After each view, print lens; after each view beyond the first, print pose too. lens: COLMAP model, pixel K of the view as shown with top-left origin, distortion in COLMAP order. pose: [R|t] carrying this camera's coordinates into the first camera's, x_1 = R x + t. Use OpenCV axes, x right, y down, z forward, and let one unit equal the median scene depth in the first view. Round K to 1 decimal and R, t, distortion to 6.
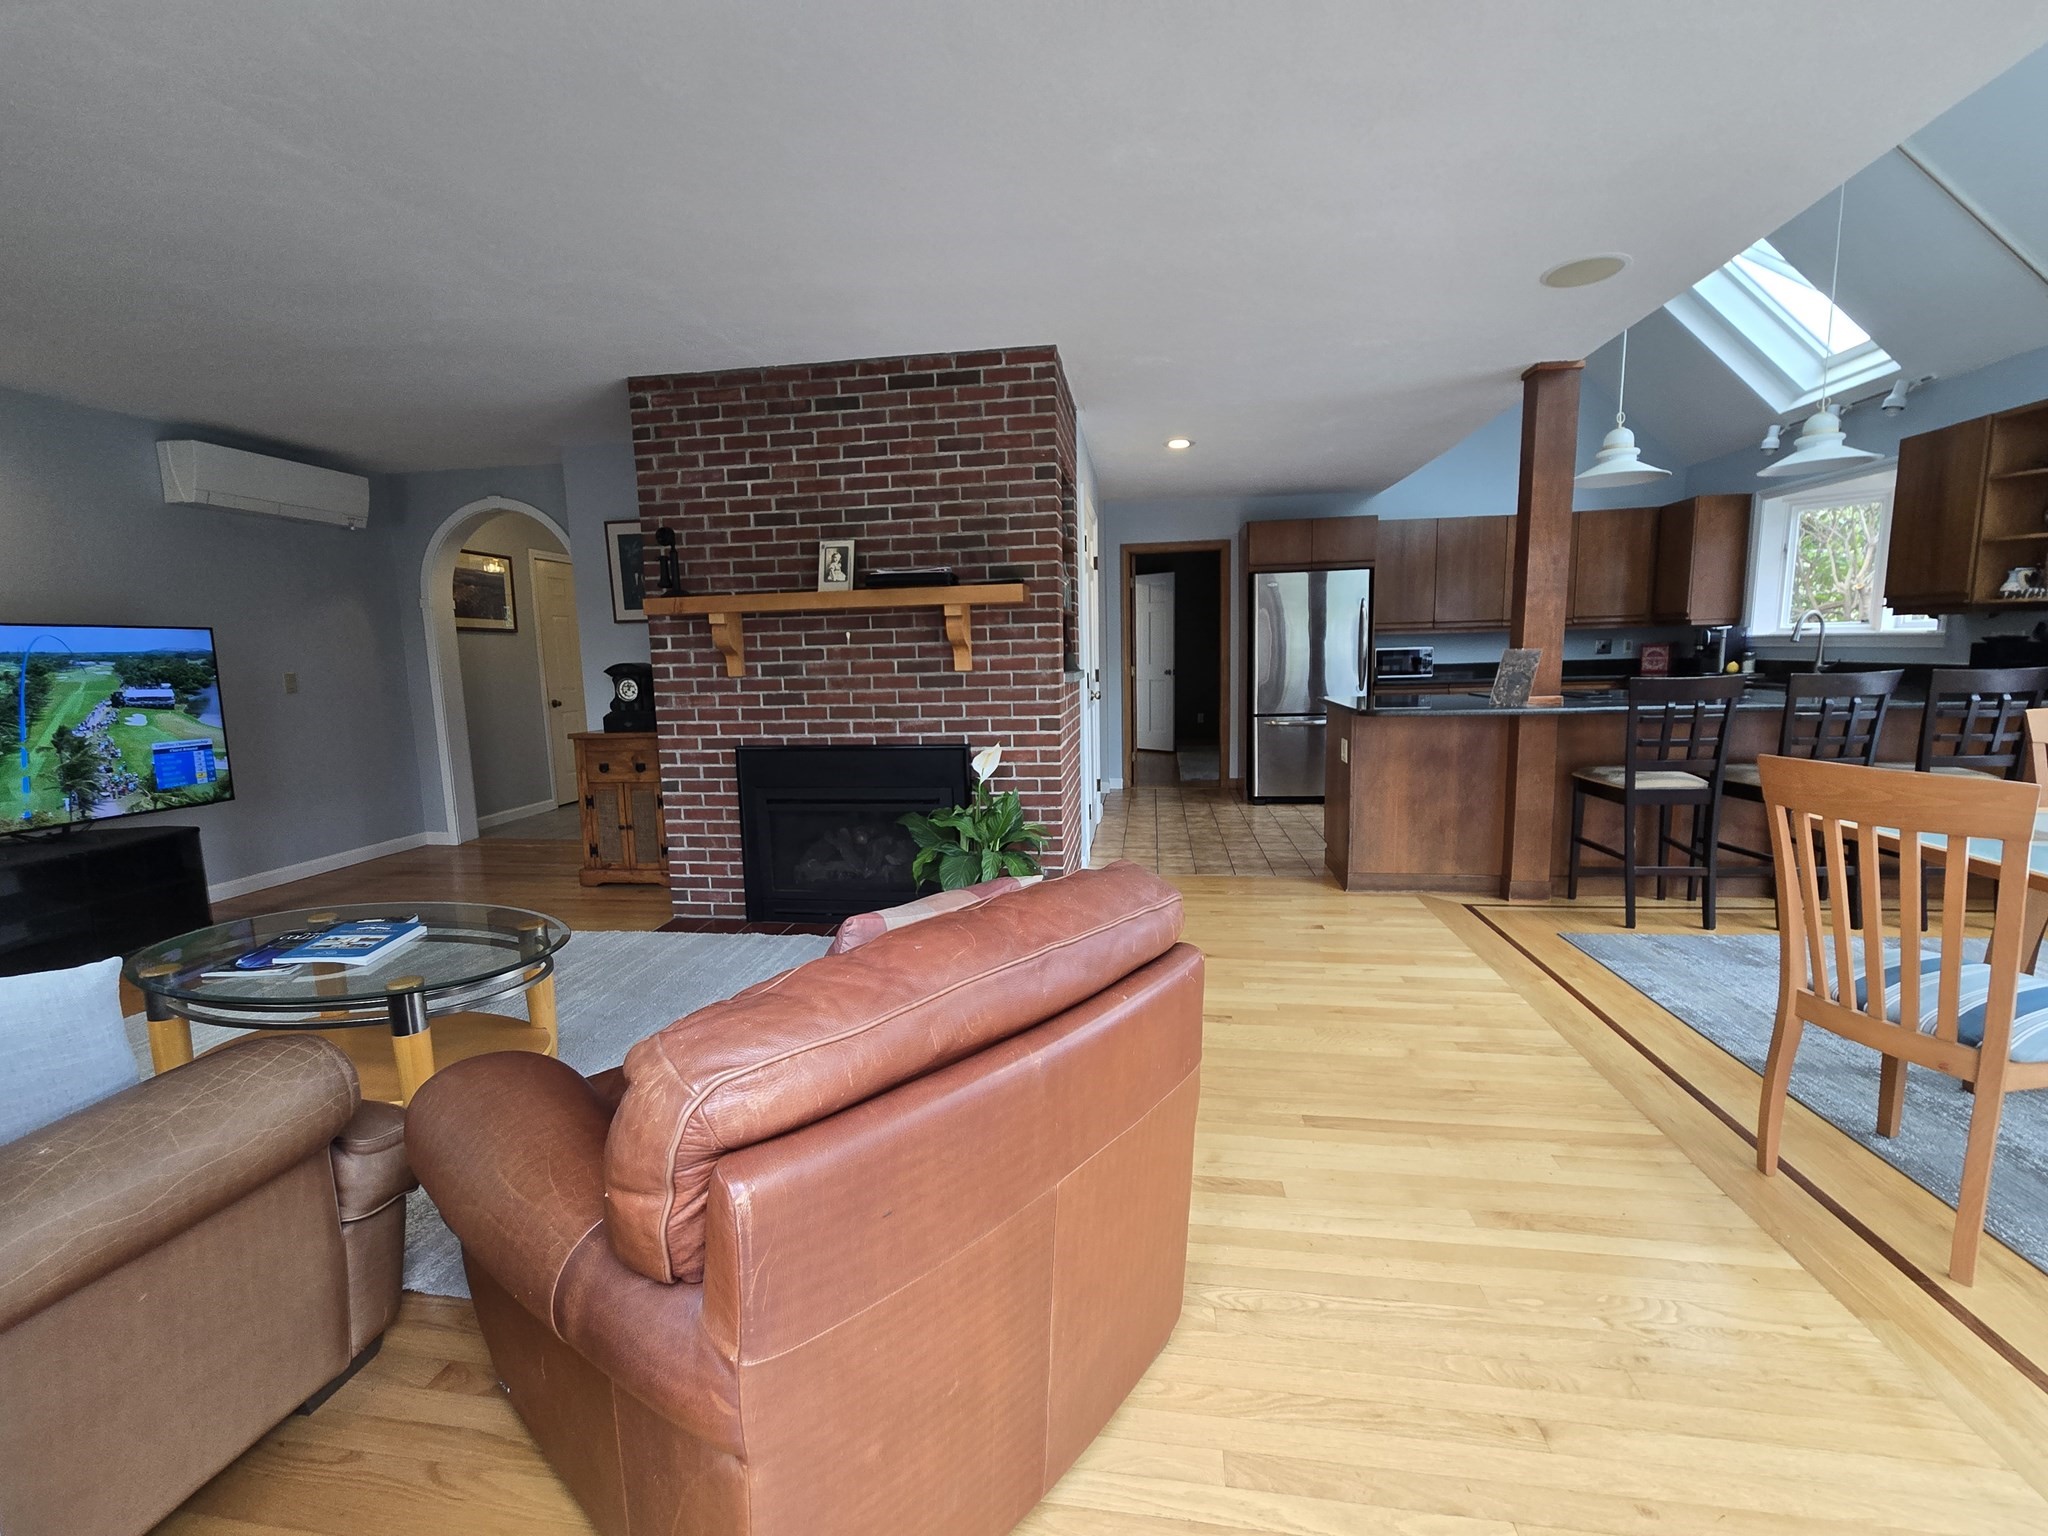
lens RADIAL K [[842.7, 0, 1027.0], [0, 842.7, 758.8], [0, 0, 1]] dist [0.000959, -0.000082]
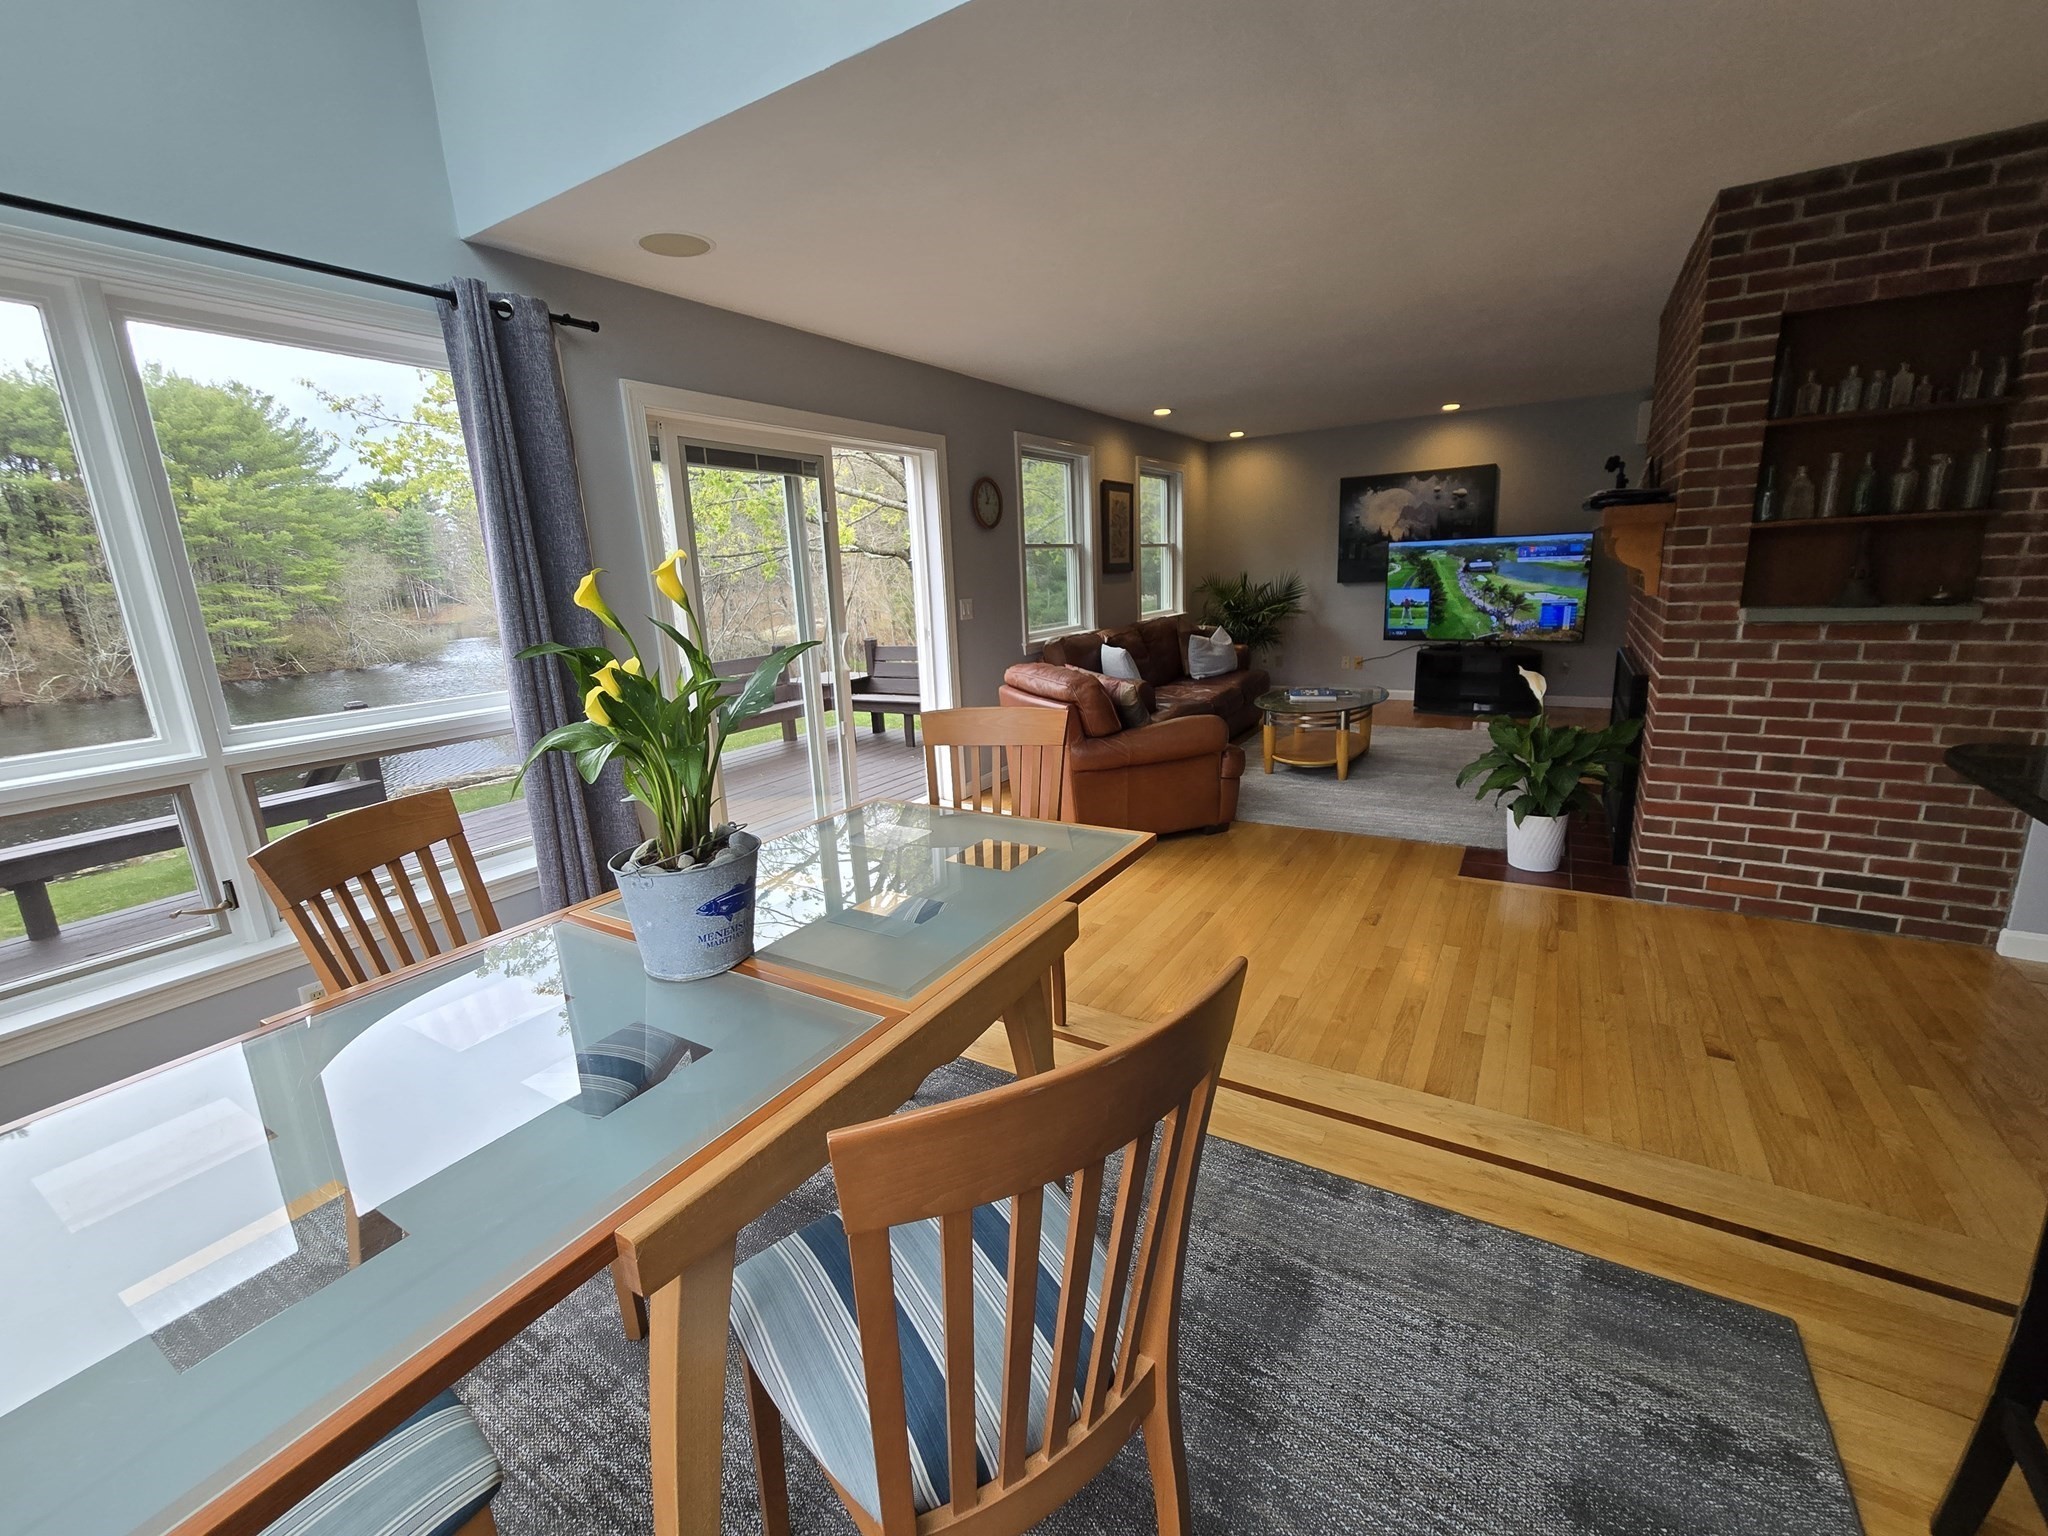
lens RADIAL K [[842.7, 0, 1027.0], [0, 842.7, 758.8], [0, 0, 1]] dist [0.000959, -0.000082]
pose [[-0.392632, 0.246124, -0.886151, 0.887032], [-0.065586, 0.953580, 0.293911, -0.133498], [0.917354, 0.173518, -0.358264, 0.609575]]
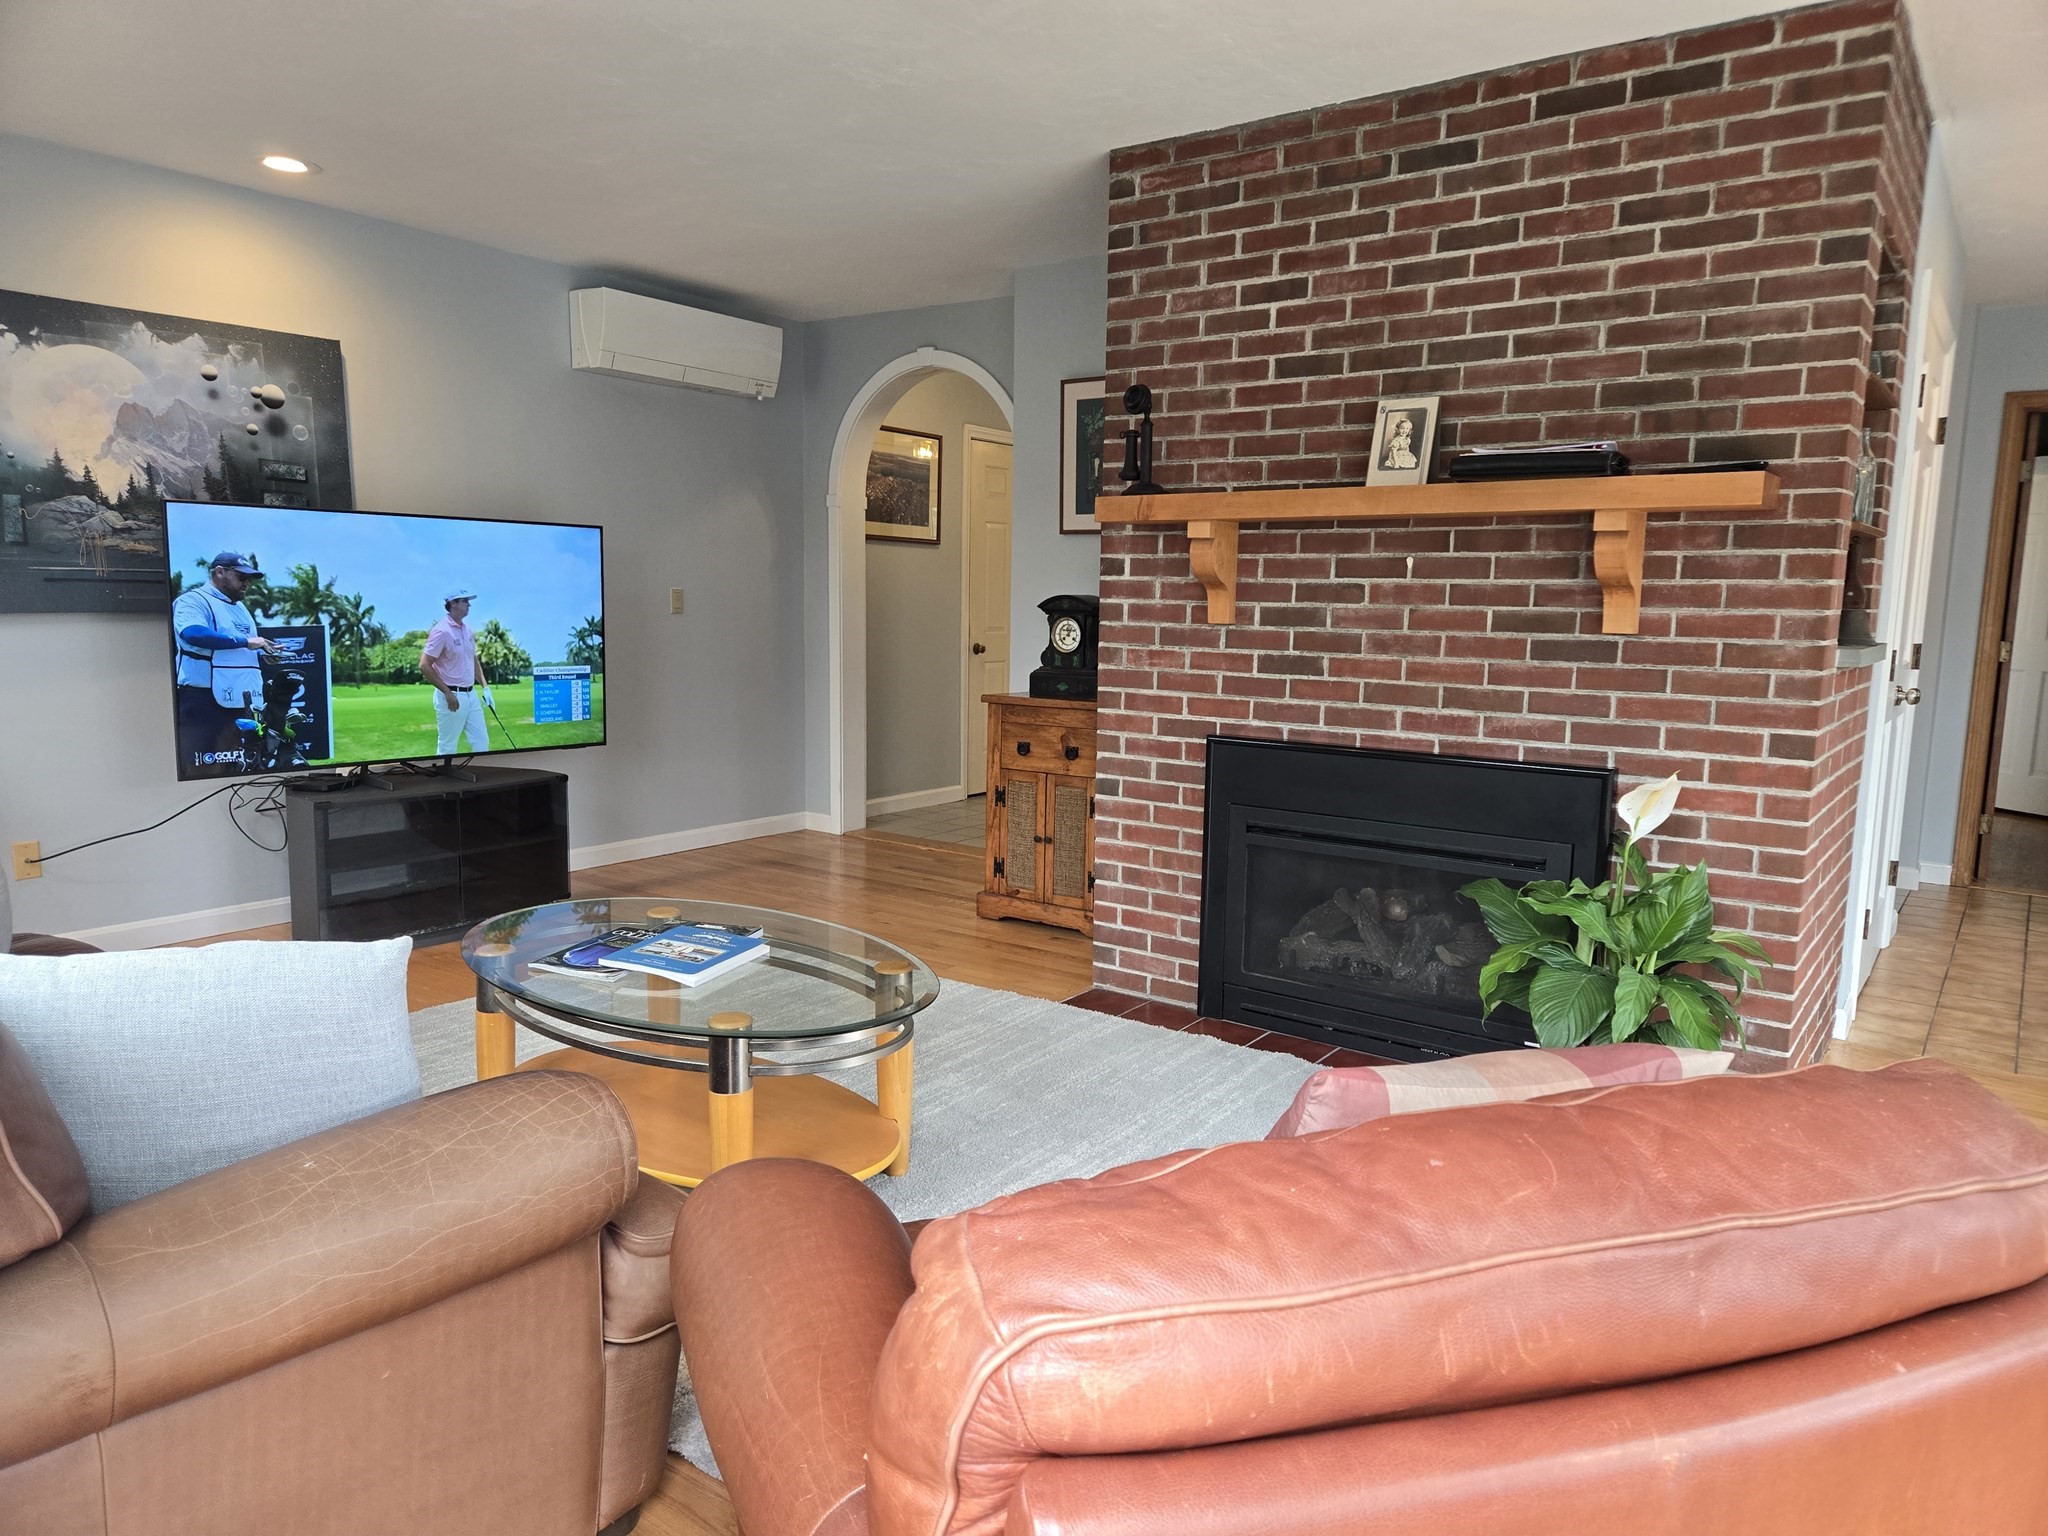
lens RADIAL K [[1368.4, 0, 1026.8], [0, 1368.4, 777.0], [0, 0, 1]] dist [0.078922, -0.064052]
pose [[0.883964, 0.103602, -0.455932, 0.003780], [-0.099230, 0.994497, 0.033594, -0.005177], [0.456904, 0.015546, 0.889380, 0.036740]]
